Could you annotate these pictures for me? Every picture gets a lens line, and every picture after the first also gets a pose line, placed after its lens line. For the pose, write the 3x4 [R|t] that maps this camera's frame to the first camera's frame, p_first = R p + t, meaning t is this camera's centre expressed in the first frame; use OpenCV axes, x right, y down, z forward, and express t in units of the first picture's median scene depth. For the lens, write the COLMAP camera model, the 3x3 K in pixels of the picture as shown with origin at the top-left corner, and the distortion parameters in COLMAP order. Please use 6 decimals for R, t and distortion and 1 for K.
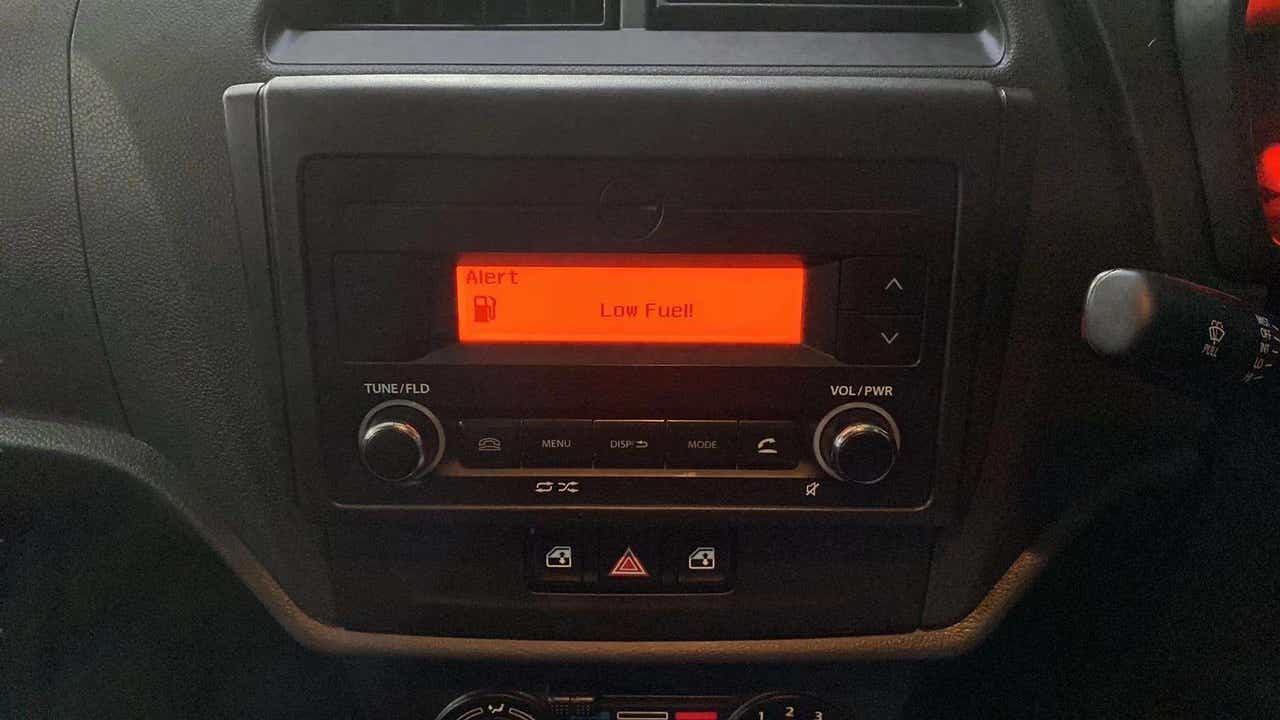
lens RADIAL K [[986.8, 0, 645.9], [0, 986.8, 355.8], [0, 0, 1]] dist [0.070358, -0.125075]
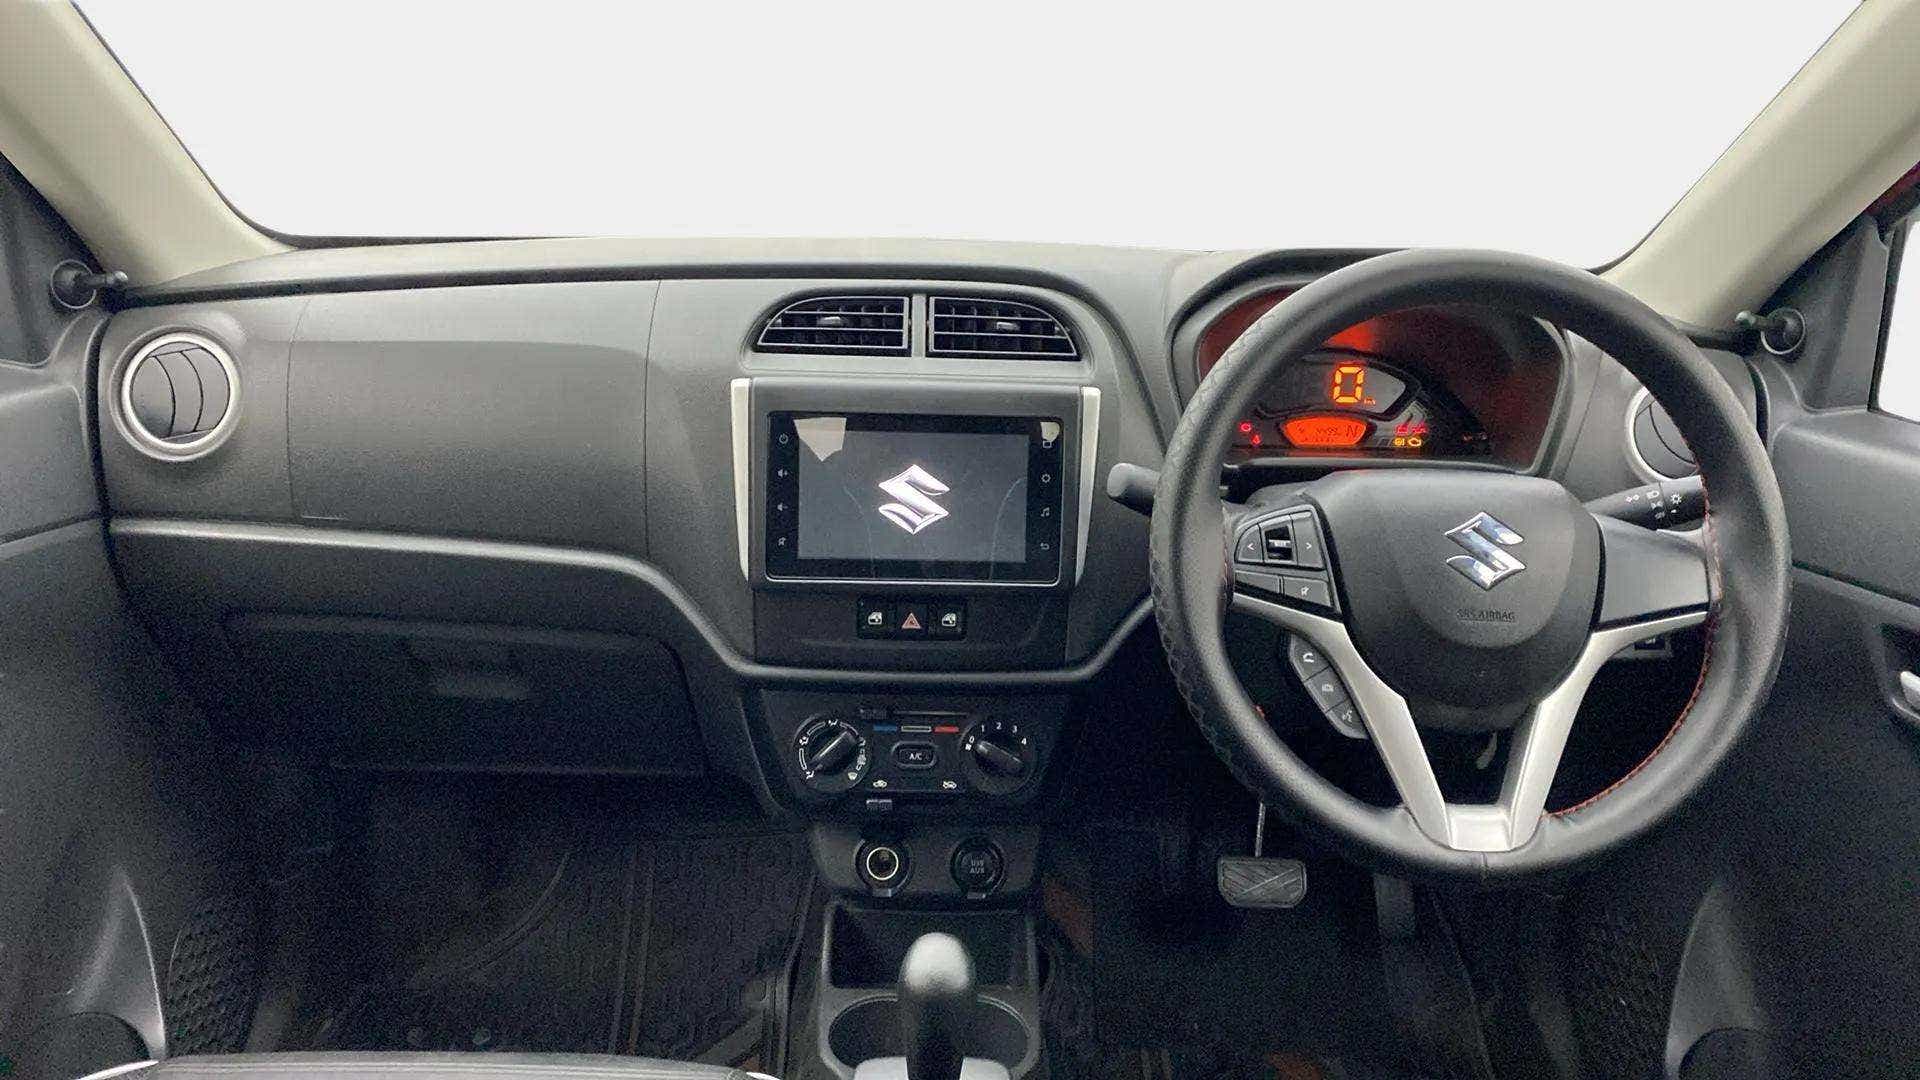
lens RADIAL K [[1414.7, 0, 961.9], [0, 1414.7, 485.7], [0, 0, 1]] dist [0.097271, -0.173525]
pose [[0.999270, 0.018054, 0.033672, -0.017532], [-0.011907, 0.984575, -0.174556, 0.469492], [-0.036304, 0.174027, 0.984071, -1.937649]]
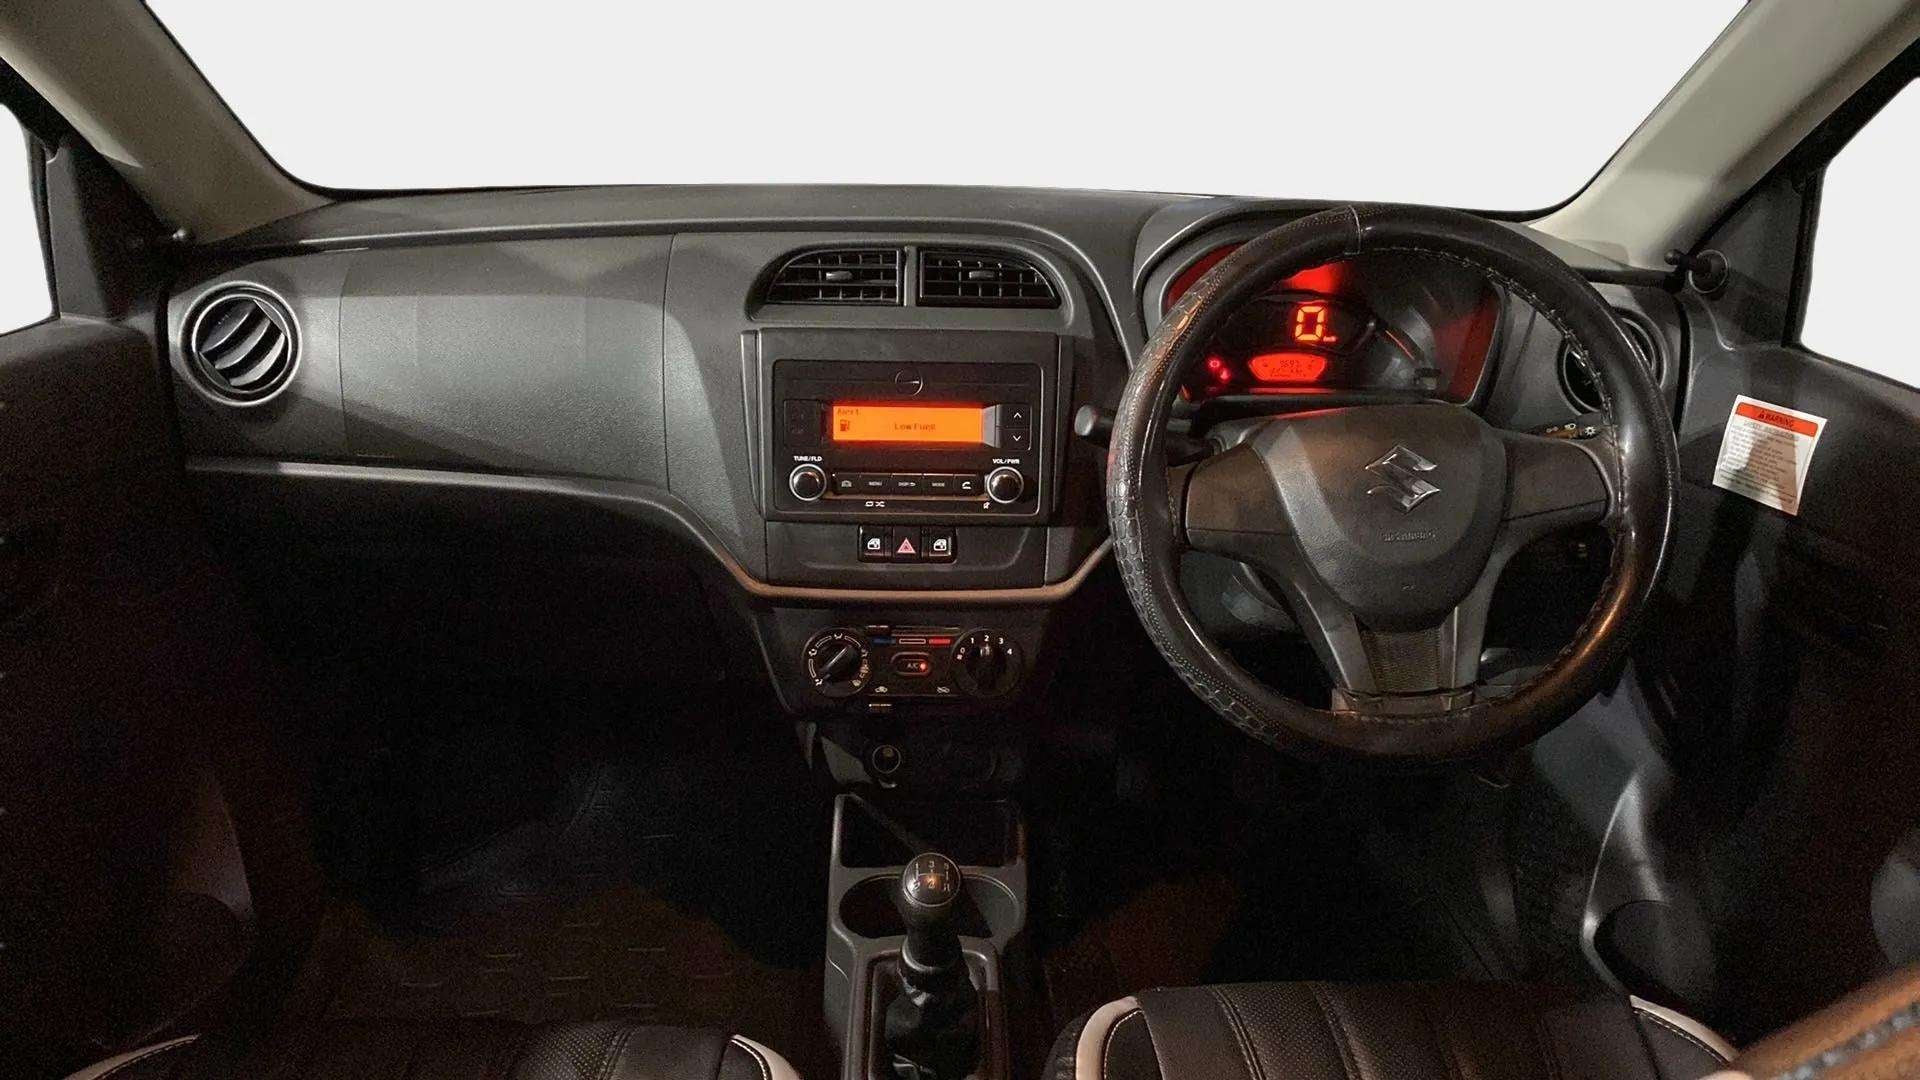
lens RADIAL K [[1480.2, 0, 968.8], [0, 1480.2, 533.7], [0, 0, 1]] dist [0.070358, -0.125075]
pose [[0.999571, 0.006416, 0.028583, 0.029227], [-0.004237, 0.997127, -0.075628, 0.463590], [-0.028986, 0.075474, 0.996726, -2.434554]]
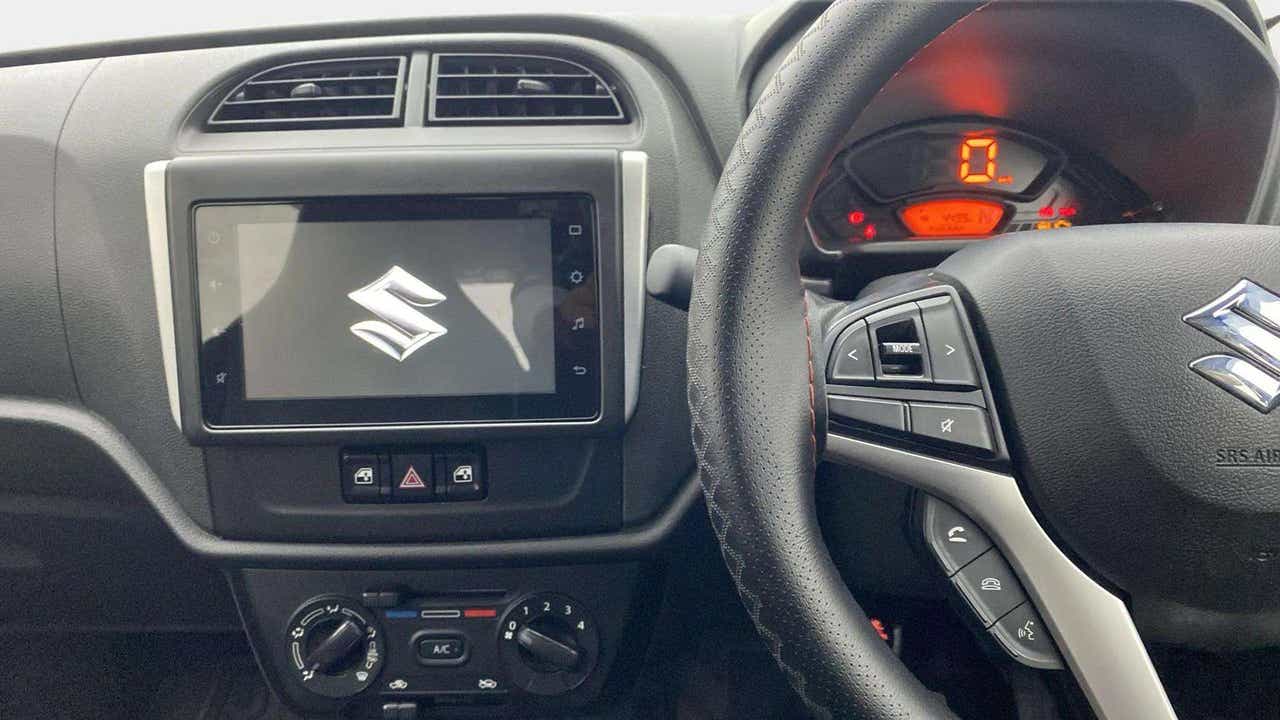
lens RADIAL K [[971.3, 0, 646.0], [0, 971.3, 324.8], [0, 0, 1]] dist [0.007036, -0.011439]
pose [[0.999697, -0.023742, -0.006455, 0.370298], [0.022122, 0.982211, -0.186472, 0.285636], [0.010767, 0.186273, 0.982439, -0.474756]]
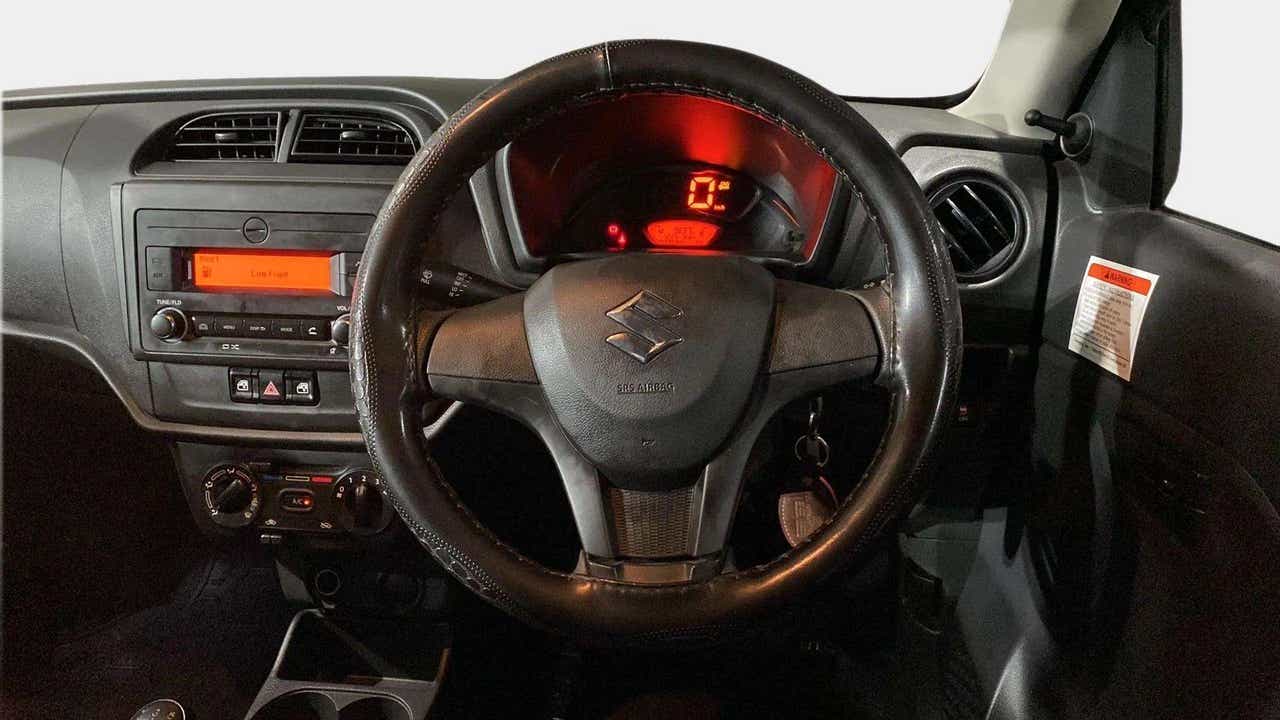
lens RADIAL K [[986.8, 0, 645.9], [0, 986.8, 355.8], [0, 0, 1]] dist [0.070358, -0.125075]
pose [[0.993756, 0.033132, -0.106541, 1.184265], [-0.045561, 0.992153, -0.116431, 0.394778], [0.101848, 0.120558, 0.987468, -1.301321]]
